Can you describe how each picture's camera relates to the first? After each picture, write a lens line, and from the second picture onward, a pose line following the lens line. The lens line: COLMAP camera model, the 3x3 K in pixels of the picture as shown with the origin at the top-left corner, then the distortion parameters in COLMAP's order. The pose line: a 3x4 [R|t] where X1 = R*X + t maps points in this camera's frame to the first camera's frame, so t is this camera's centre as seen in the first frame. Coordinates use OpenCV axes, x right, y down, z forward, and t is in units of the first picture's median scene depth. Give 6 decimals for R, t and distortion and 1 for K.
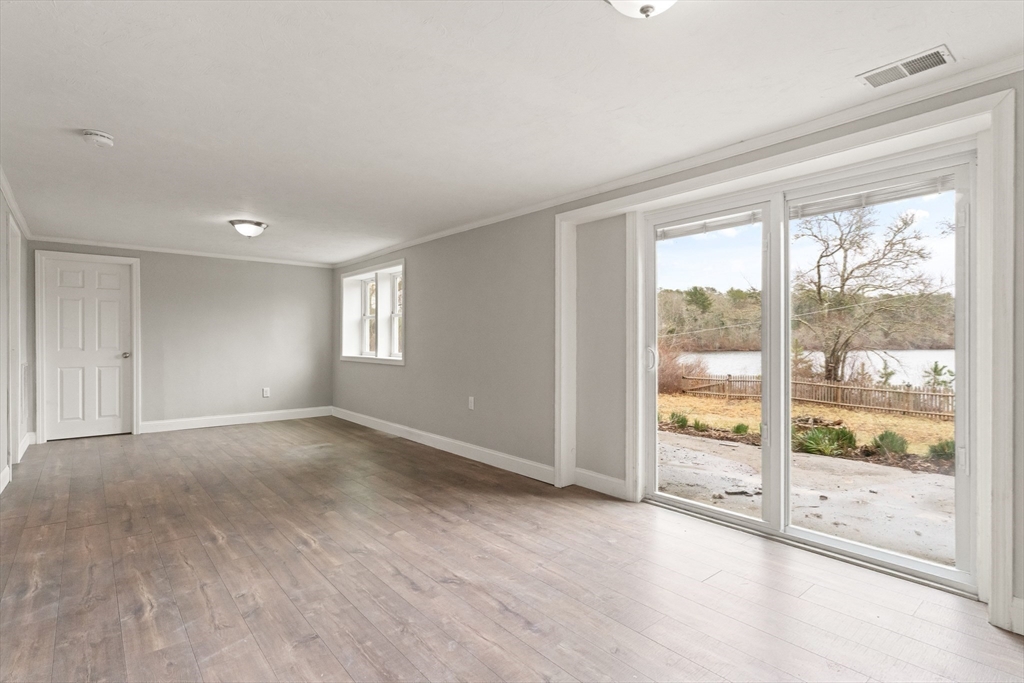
lens RADIAL K [[501.4, 0, 510.7], [0, 501.4, 336.4], [0, 0, 1]] dist [0.000131, -0.000457]
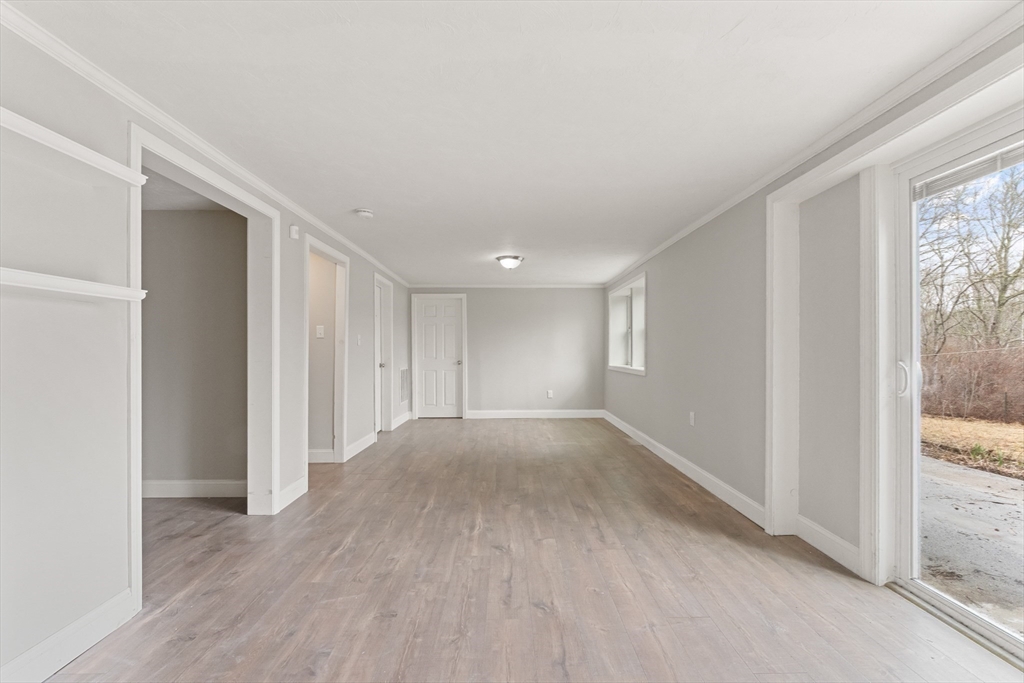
lens RADIAL K [[441.9, 0, 519.0], [0, 441.9, 350.0], [0, 0, 1]] dist [-0.000837, -0.000213]
pose [[0.781397, -0.005237, -0.624013, 0.247348], [0.009302, 0.999951, 0.003257, -0.000827], [0.623965, -0.008349, 0.781407, 0.216105]]
